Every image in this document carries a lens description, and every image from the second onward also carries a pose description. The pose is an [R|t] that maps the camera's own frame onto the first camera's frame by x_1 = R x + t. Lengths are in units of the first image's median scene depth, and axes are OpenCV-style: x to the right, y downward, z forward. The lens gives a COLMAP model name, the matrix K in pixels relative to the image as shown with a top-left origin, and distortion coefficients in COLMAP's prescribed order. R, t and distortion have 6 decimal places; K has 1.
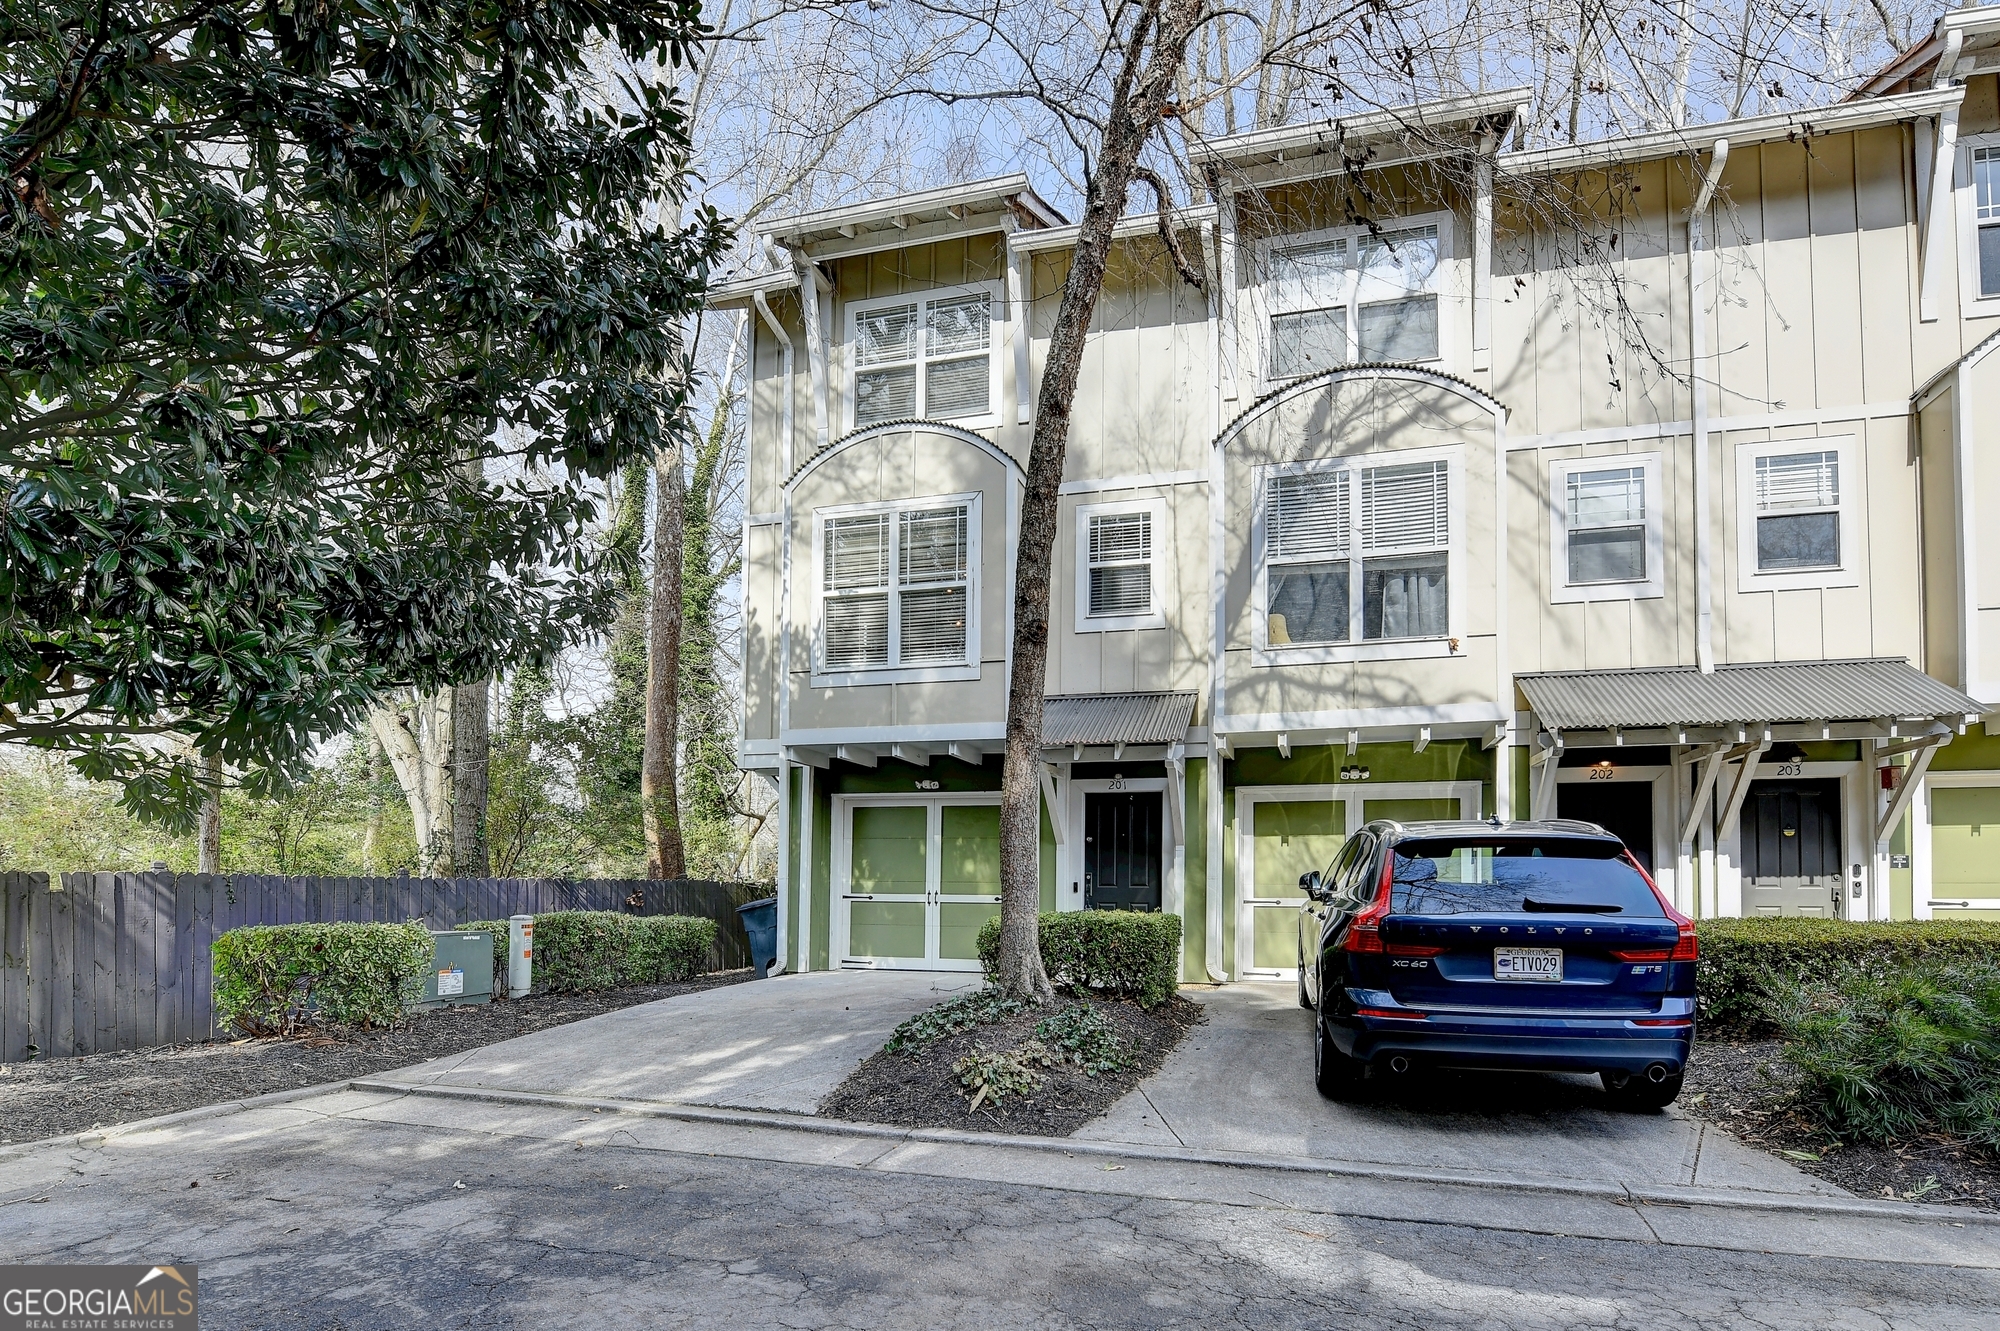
lens RADIAL K [[848.6, 0, 1047.8], [0, 848.6, 729.4], [0, 0, 1]] dist [-0.010278, 0.000190]
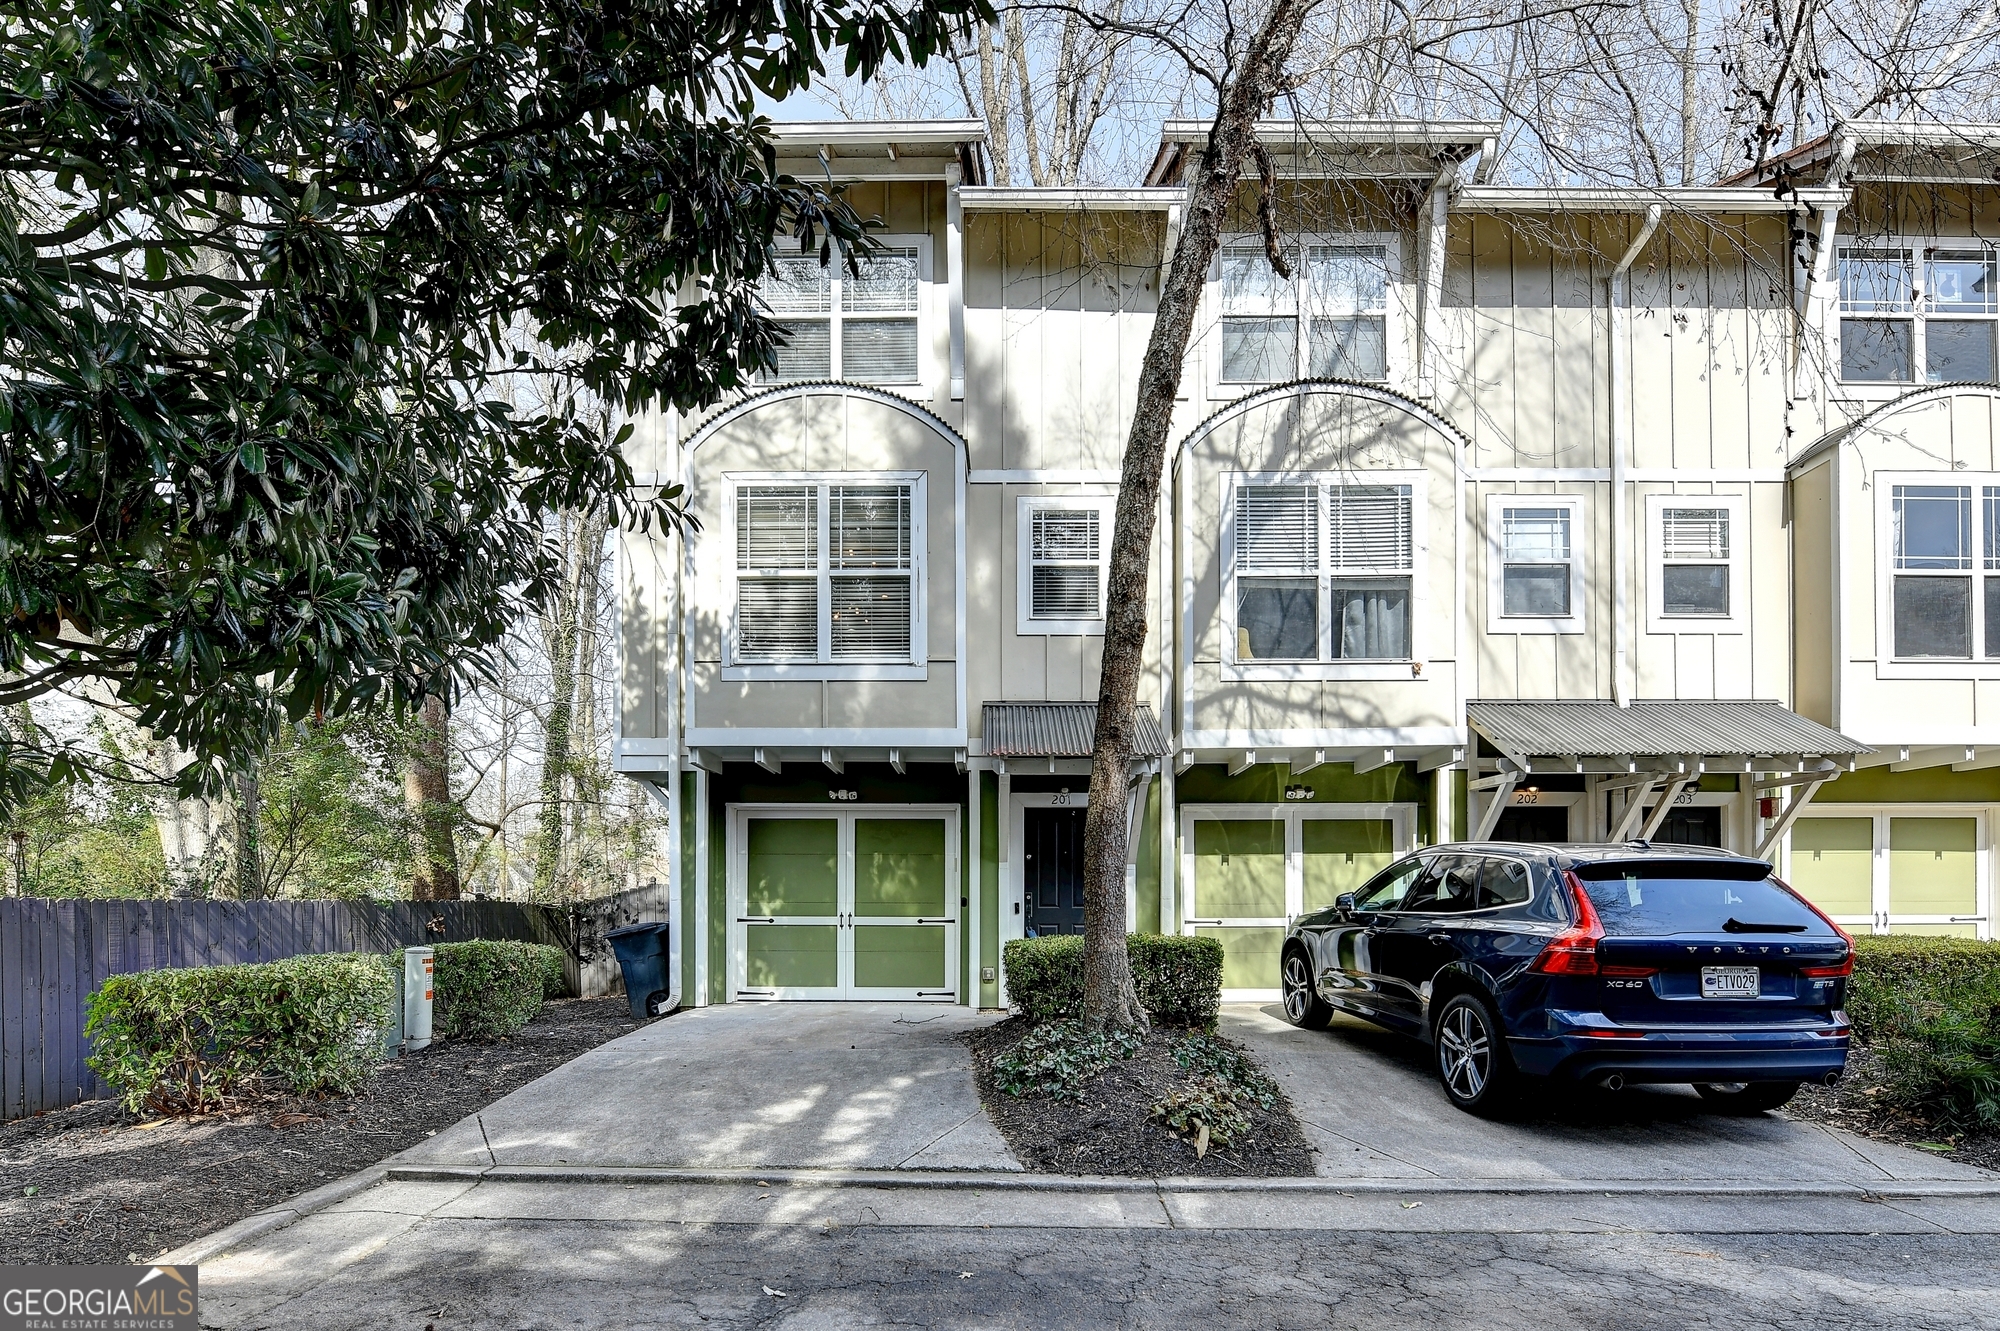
lens RADIAL K [[900.5, 0, 1003.7], [0, 900.5, 765.6], [0, 0, 1]] dist [-0.011915, -0.000229]
pose [[0.977652, 0.027770, 0.208388, -0.203256], [-0.033912, 0.999088, 0.025959, 0.004405], [-0.207477, -0.032445, 0.977702, 0.042484]]
